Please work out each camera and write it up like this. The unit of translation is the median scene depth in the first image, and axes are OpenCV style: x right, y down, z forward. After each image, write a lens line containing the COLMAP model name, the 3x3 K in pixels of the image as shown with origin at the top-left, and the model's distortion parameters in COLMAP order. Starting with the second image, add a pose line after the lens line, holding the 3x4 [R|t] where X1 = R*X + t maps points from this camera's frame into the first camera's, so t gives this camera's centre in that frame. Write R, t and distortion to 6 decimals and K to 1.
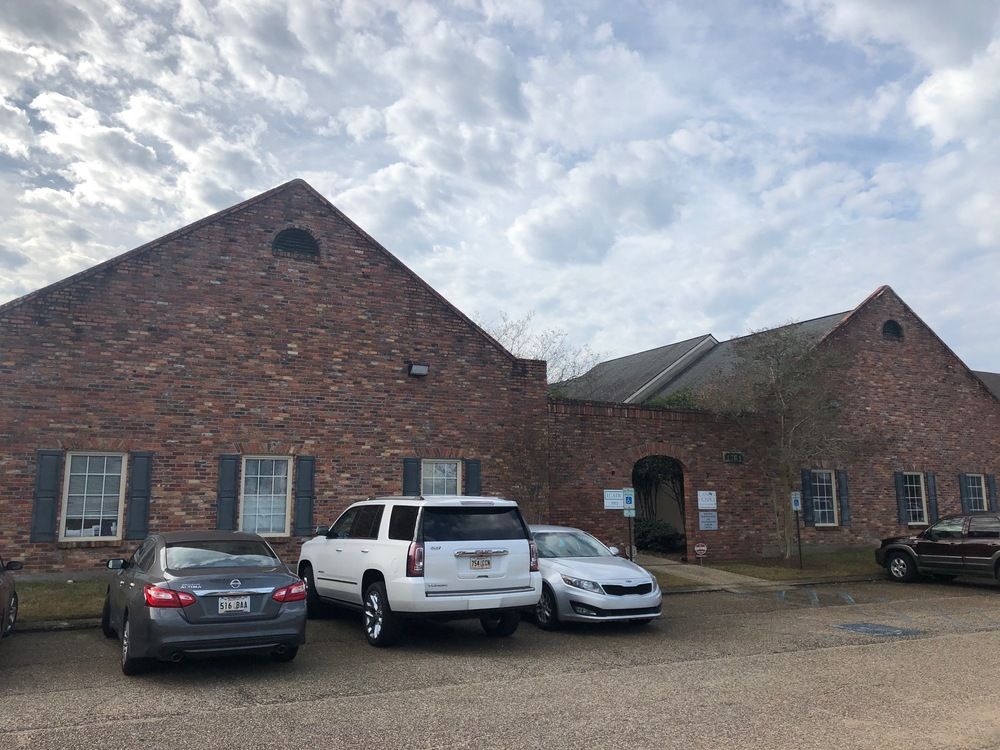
lens RADIAL K [[806.5, 0, 500.0], [0, 806.5, 375.0], [0, 0, 1]] dist [0.011109, 0.006606]
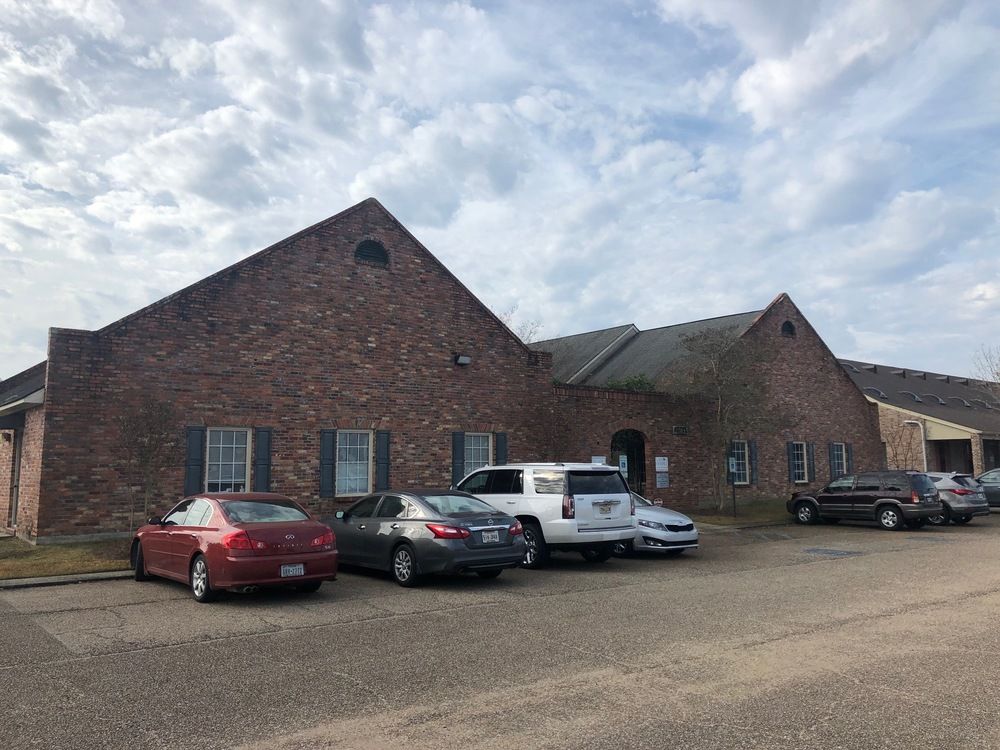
lens RADIAL K [[820.9, 0, 500.0], [0, 820.9, 375.0], [0, 0, 1]] dist [0.037108, -0.044041]
pose [[0.978311, 0.017613, 0.206390, -0.215499], [-0.027164, 0.998683, 0.043535, -0.027777], [-0.205351, -0.048197, 0.977501, -0.163010]]
